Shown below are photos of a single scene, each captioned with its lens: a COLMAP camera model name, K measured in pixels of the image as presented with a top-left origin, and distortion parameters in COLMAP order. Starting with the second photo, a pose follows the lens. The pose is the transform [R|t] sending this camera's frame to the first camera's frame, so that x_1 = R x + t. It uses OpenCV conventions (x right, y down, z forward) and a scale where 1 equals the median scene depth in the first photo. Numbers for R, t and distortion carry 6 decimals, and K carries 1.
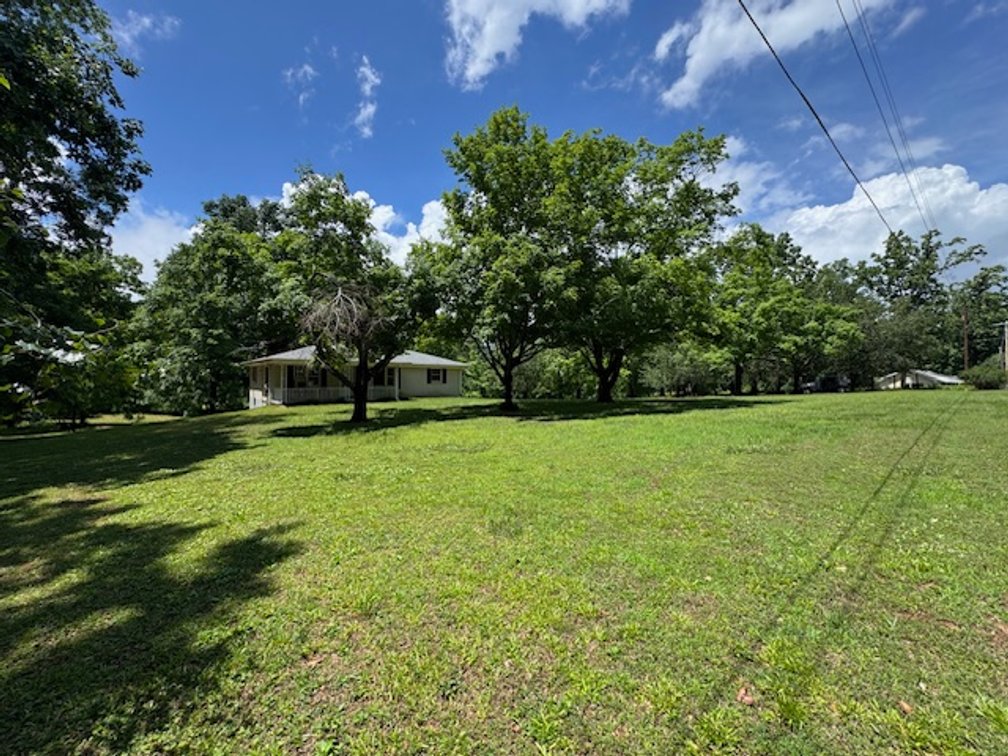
lens RADIAL K [[403.8, 0, 507.7], [0, 403.8, 378.8], [0, 0, 1]] dist [-0.002901, 0.000232]
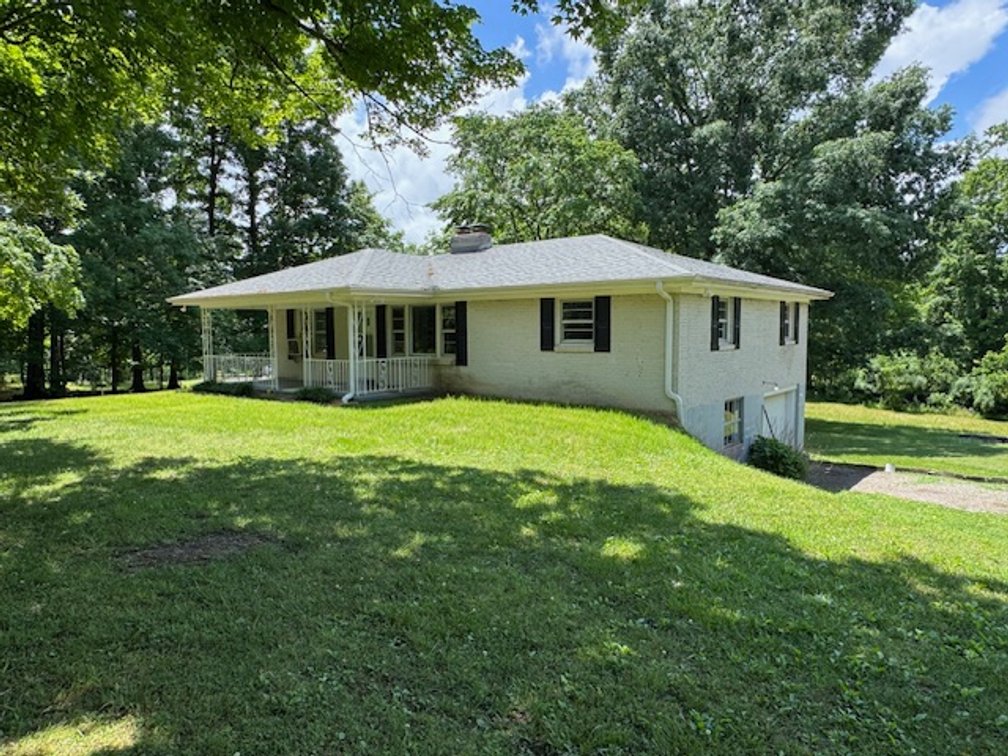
lens RADIAL K [[686.8, 0, 501.6], [0, 686.8, 378.7], [0, 0, 1]] dist [-0.007889, 0.000903]
pose [[0.190464, 0.064221, -0.979591, 0.270561], [0.006632, 0.997751, 0.066701, -0.001885], [0.981672, -0.019201, 0.189610, 0.888588]]
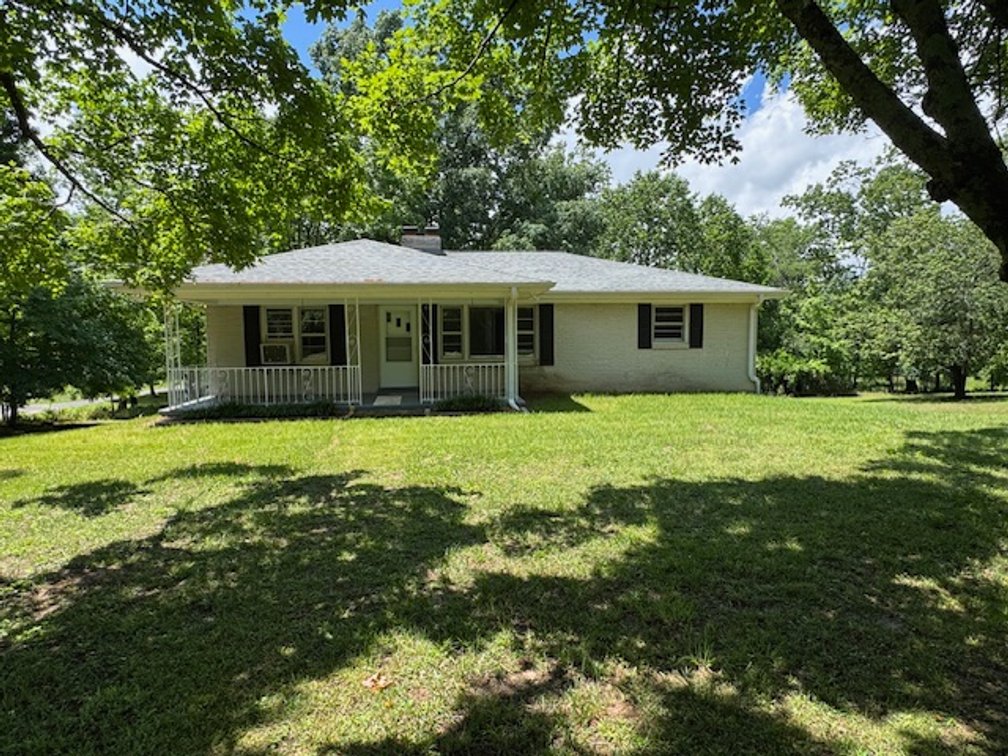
lens RADIAL K [[573.7, 0, 504.6], [0, 573.7, 377.0], [0, 0, 1]] dist [-0.005730, -0.001973]
pose [[0.833786, 0.025954, -0.551478, -0.032133], [0.013655, 0.997619, 0.067597, 0.000925], [0.551919, -0.063892, 0.831446, 0.552960]]
